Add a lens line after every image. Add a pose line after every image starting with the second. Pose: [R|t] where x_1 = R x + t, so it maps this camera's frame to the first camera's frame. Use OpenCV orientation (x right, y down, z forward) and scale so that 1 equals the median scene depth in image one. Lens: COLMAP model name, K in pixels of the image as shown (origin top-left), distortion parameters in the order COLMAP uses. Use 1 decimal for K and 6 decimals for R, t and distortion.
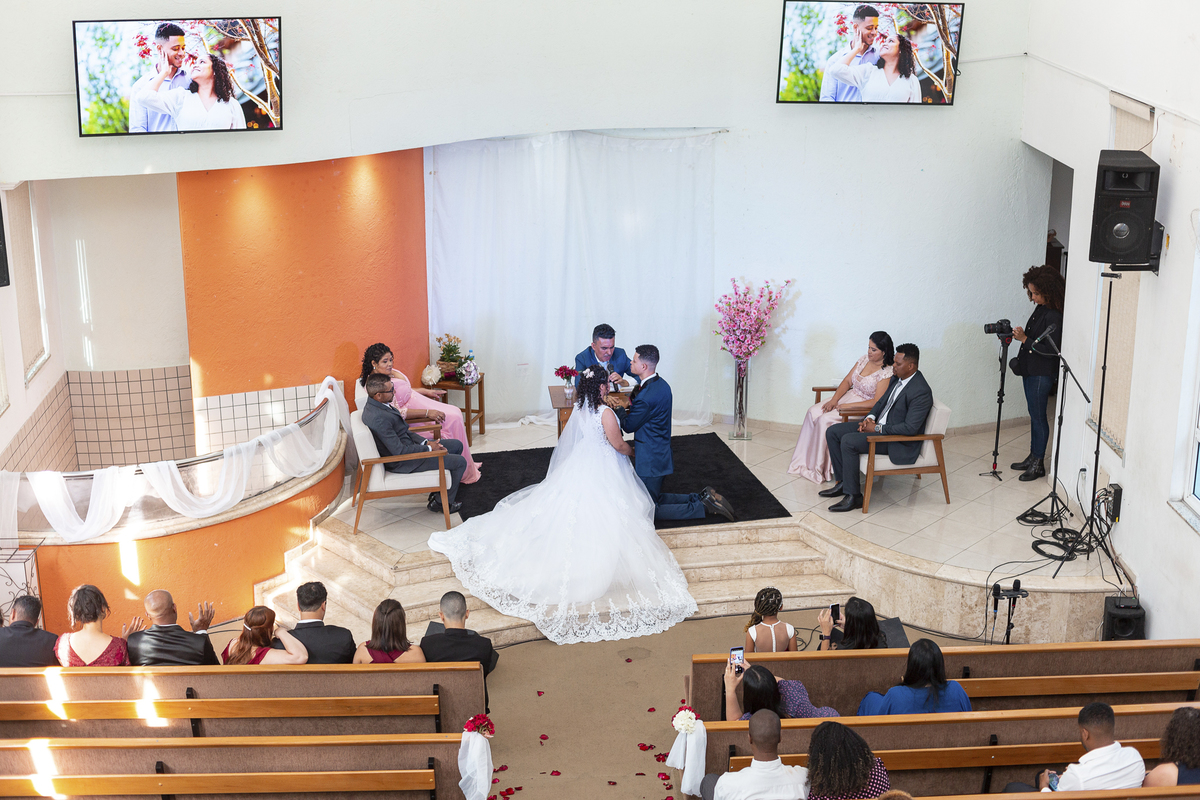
lens RADIAL K [[1745.7, 0, 600.0], [0, 1745.7, 400.0], [0, 0, 1]] dist [-0.123420, 0.073868]
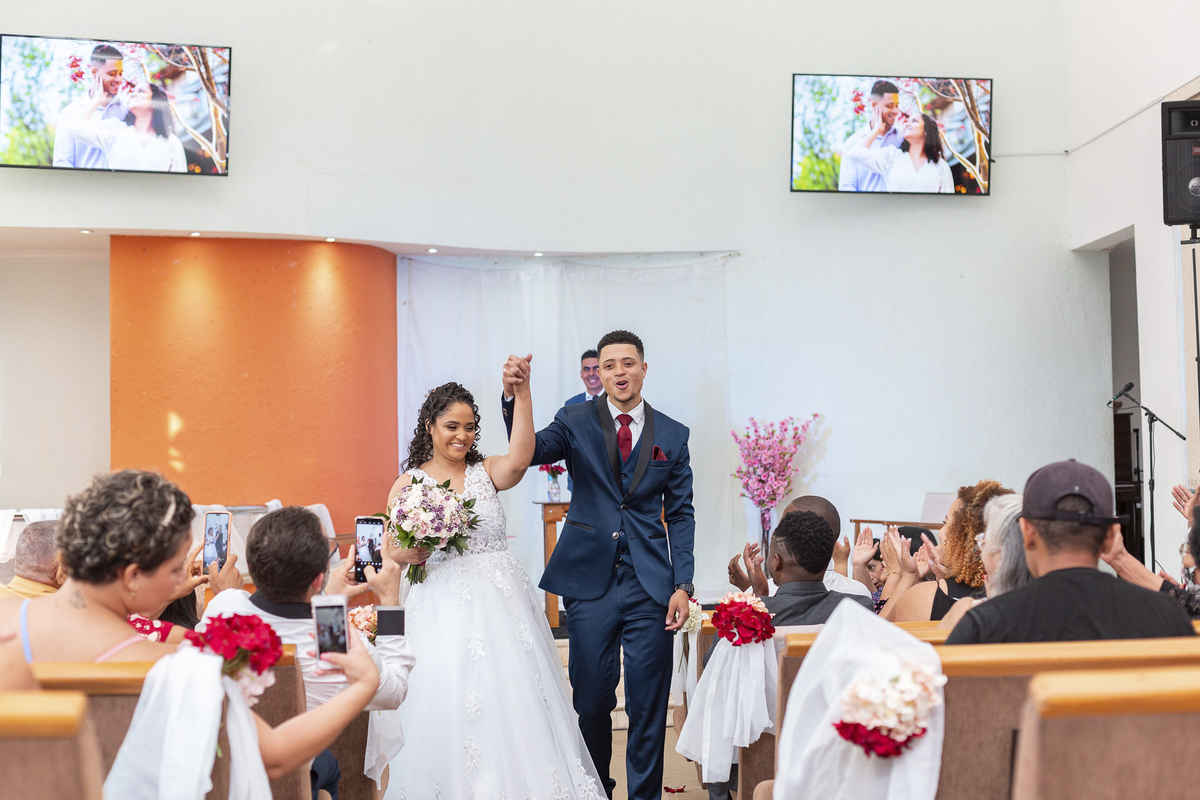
lens RADIAL K [[1745.7, 0, 600.0], [0, 1745.7, 400.0], [0, 0, 1]] dist [-0.123420, 0.073868]
pose [[0.999550, -0.016187, -0.025247, 0.025138], [0.006257, 0.935871, -0.352286, 0.244690], [0.029331, 0.351970, 0.935552, 0.203535]]
